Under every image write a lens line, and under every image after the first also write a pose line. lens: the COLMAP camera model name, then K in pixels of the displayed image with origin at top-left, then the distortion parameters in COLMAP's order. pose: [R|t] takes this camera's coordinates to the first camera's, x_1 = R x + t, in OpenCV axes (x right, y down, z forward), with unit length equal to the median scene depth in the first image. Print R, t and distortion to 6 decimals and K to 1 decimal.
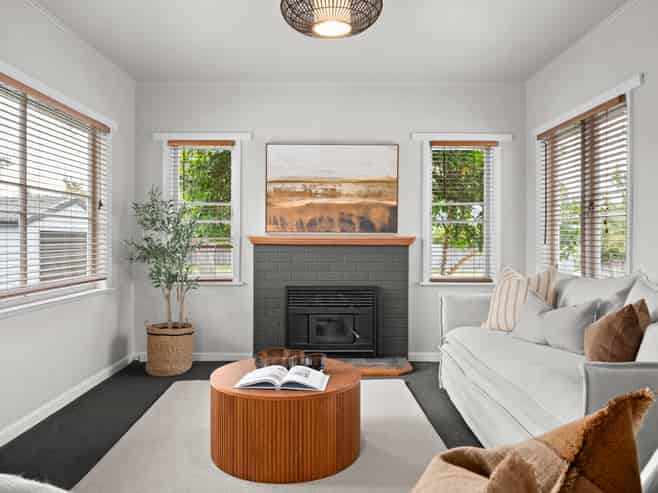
lens RADIAL K [[515.7, 0, 328.2], [0, 515.7, 244.5], [0, 0, 1]] dist [0.033413, 0.011139]
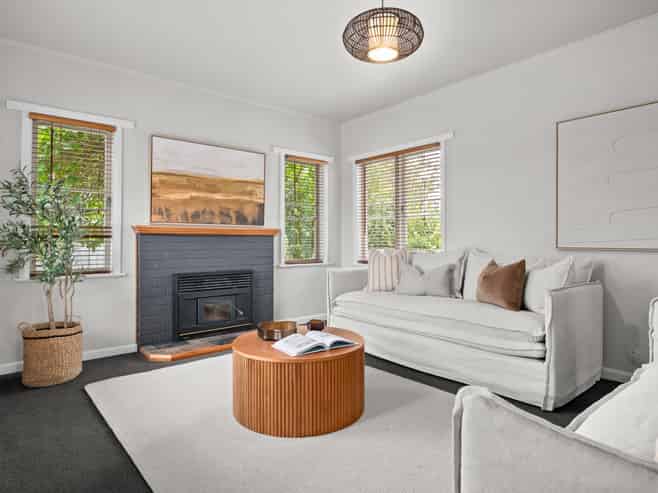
lens RADIAL K [[395.3, 0, 329.0], [0, 395.3, 246.7], [0, 0, 1]] dist [0.000787, -0.000888]
pose [[0.759219, -0.013809, 0.650689, -0.362797], [0.015281, 0.999877, 0.003390, 0.027000], [-0.650656, 0.007369, 0.759337, 0.184065]]
